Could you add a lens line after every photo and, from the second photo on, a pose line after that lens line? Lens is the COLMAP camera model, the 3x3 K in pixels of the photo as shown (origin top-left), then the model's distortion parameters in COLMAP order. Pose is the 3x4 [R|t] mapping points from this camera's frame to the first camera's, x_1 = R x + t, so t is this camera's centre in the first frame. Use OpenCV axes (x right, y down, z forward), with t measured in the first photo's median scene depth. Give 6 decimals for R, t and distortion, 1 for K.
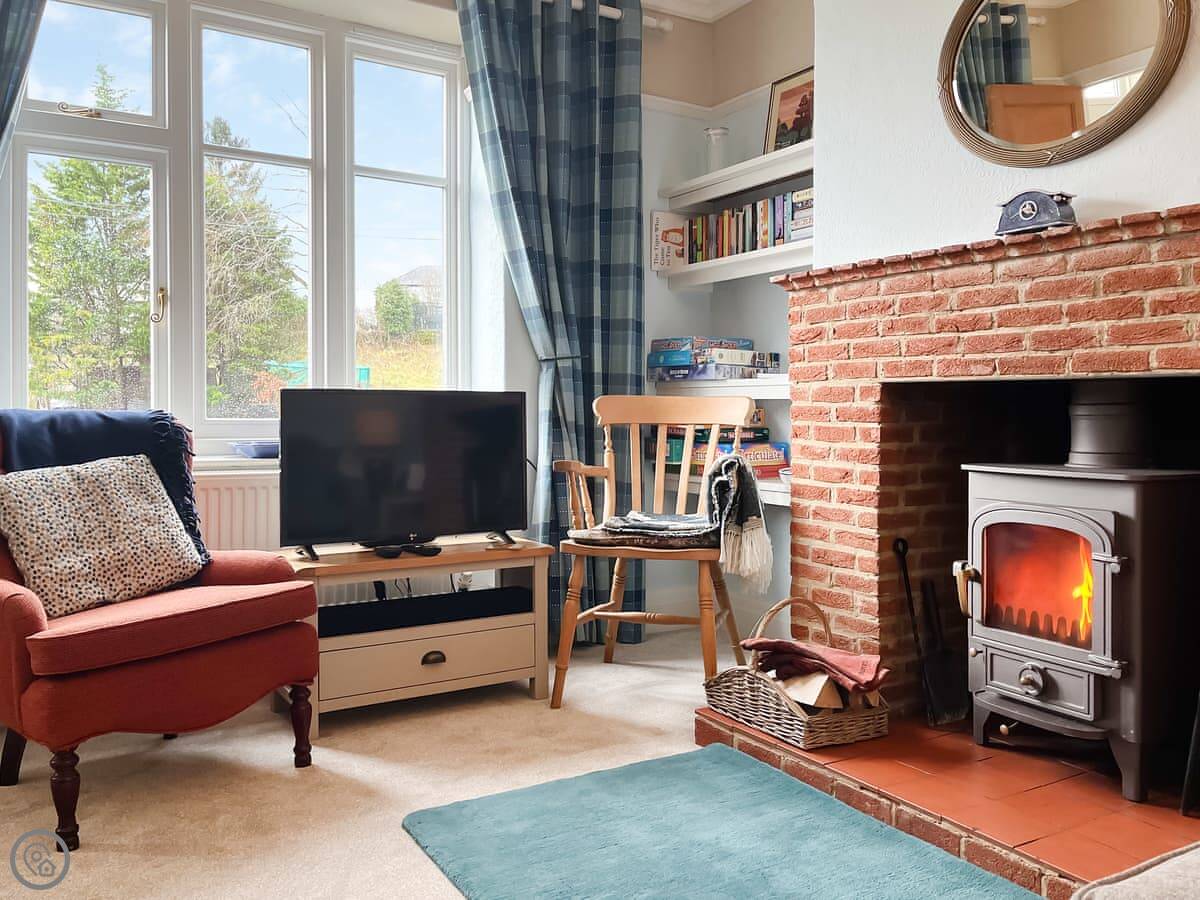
lens RADIAL K [[965.4, 0, 613.2], [0, 965.4, 425.4], [0, 0, 1]] dist [-0.003498, -0.005067]
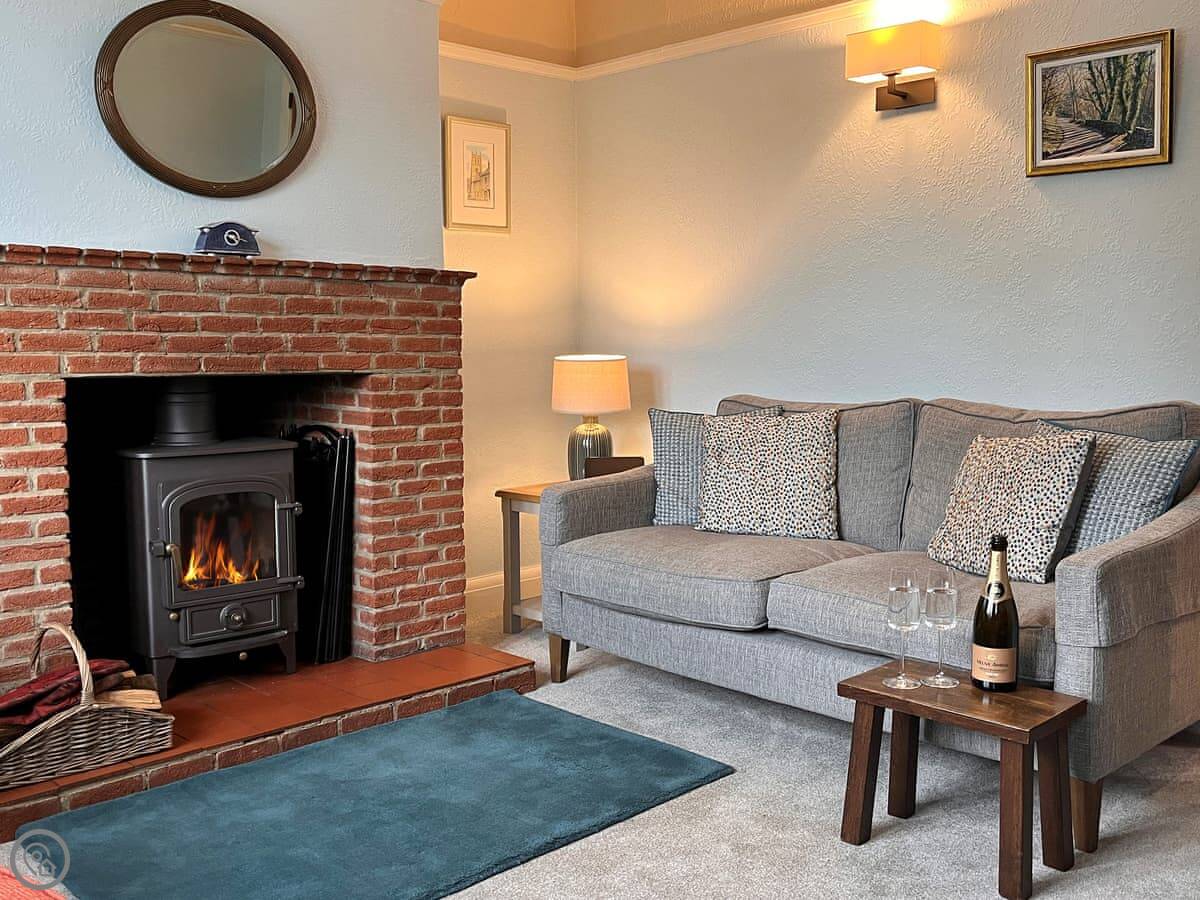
lens RADIAL K [[1146.3, 0, 600.6], [0, 1146.3, 447.5], [0, 0, 1]] dist [0.004171, 0.000000]
pose [[-0.231610, -0.089373, 0.968695, -1.042740], [0.018889, 0.995170, 0.096332, -0.083862], [-0.972625, 0.040610, -0.228803, 0.835235]]
